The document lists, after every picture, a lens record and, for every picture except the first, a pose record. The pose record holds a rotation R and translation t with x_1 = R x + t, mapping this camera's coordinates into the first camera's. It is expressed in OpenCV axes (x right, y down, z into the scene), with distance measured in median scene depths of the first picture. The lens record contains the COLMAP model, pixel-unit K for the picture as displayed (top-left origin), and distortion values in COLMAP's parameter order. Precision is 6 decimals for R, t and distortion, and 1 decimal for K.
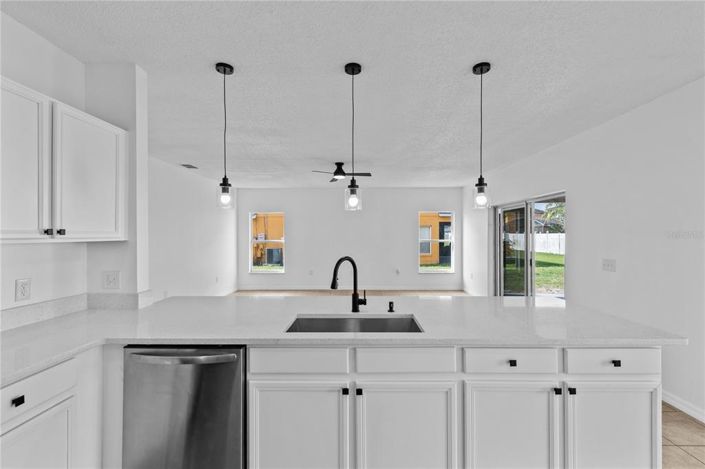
lens RADIAL K [[316.6, 0, 354.5], [0, 316.6, 236.5], [0, 0, 1]] dist [-0.000658, -0.000086]
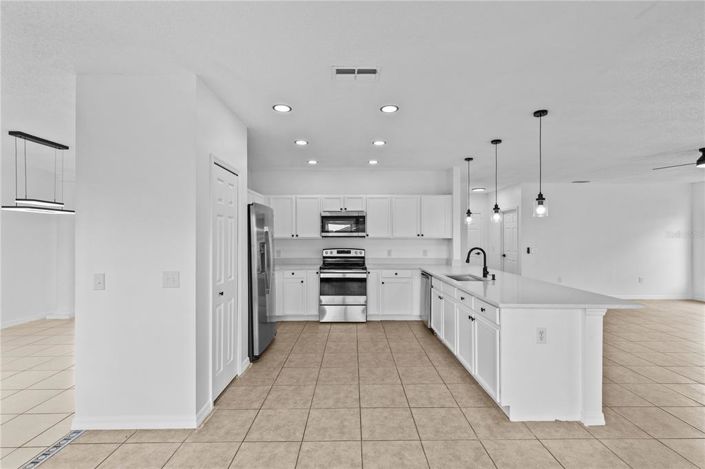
lens RADIAL K [[316.6, 0, 356.4], [0, 316.6, 235.3], [0, 0, 1]] dist [-0.000658, -0.000086]
pose [[0.013548, 0.001590, -0.999907, 0.727527], [-0.005323, 0.999985, 0.001518, -0.005016], [0.999894, 0.005302, 0.013556, 0.089089]]
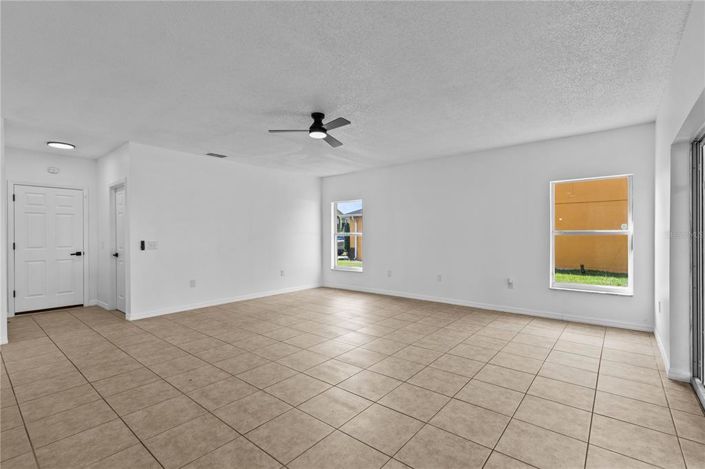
lens RADIAL K [[316.6, 0, 355.1], [0, 316.6, 239.2], [0, 0, 1]] dist [-0.000658, -0.000086]
pose [[0.774016, 0.005361, -0.633143, 0.436114], [0.001266, 0.999949, 0.010014, 0.030898], [0.633165, -0.008552, 0.773970, 0.506694]]
